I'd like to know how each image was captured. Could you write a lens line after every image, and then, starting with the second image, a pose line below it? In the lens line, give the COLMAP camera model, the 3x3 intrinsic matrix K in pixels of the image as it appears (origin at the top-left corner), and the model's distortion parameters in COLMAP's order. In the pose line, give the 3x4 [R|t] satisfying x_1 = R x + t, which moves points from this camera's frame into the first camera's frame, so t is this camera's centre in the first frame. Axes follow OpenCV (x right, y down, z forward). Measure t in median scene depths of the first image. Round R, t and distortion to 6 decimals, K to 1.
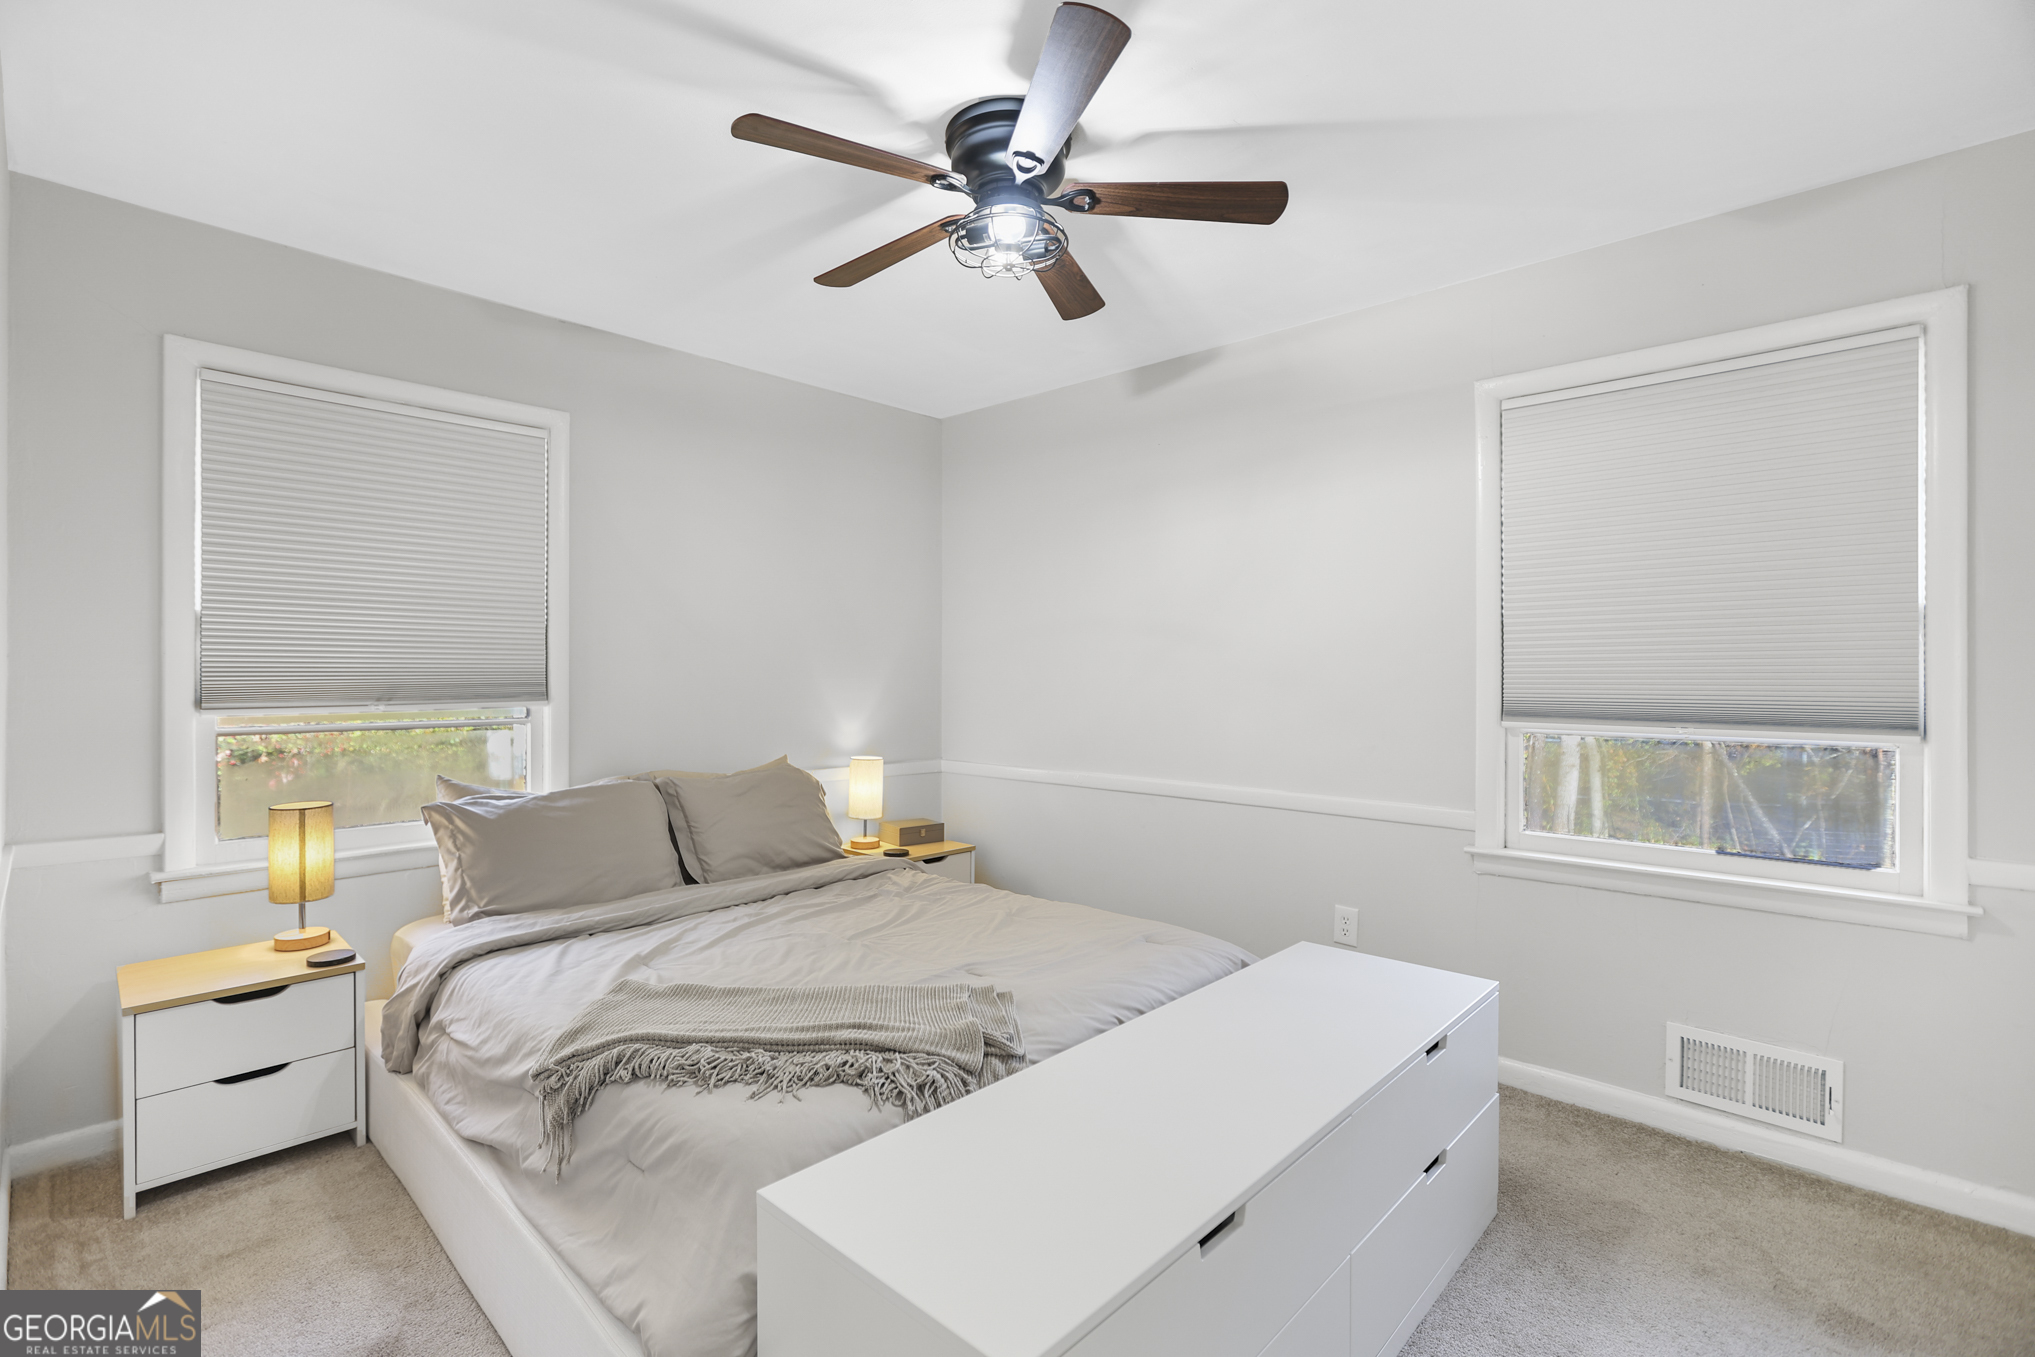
lens RADIAL K [[929.0, 0, 1015.0], [0, 929.0, 677.9], [0, 0, 1]] dist [-0.022160, 0.005253]
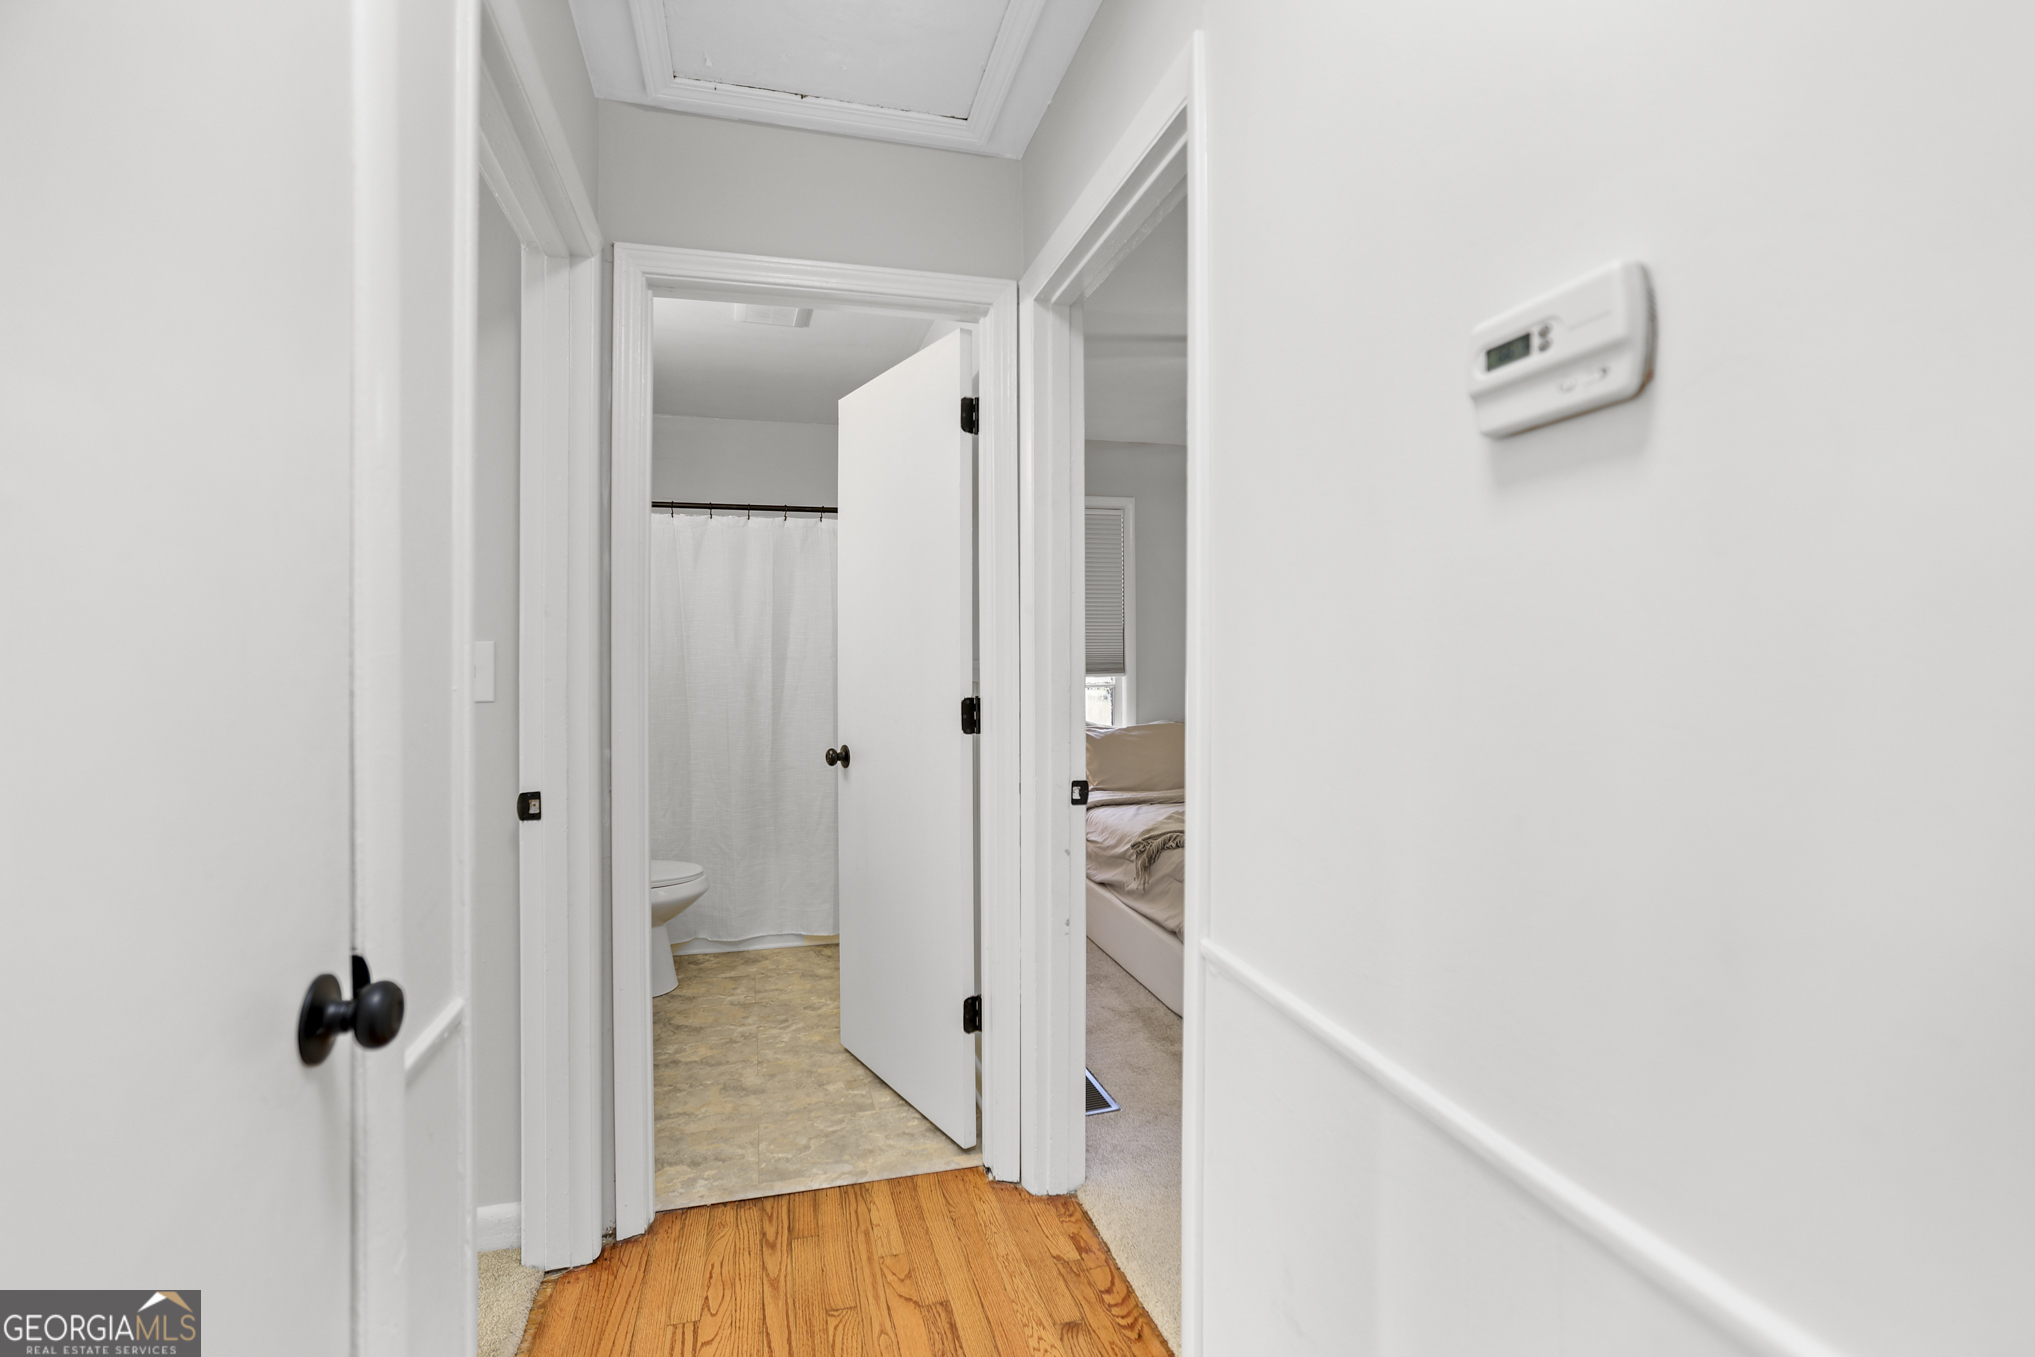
lens RADIAL K [[929.0, 0, 1015.7], [0, 929.0, 666.5], [0, 0, 1]] dist [-0.022160, 0.005253]
pose [[0.853275, 0.001436, -0.521459, 0.342441], [0.003047, 0.999965, 0.007739, -0.001326], [0.521452, -0.008192, 0.853241, -0.904357]]
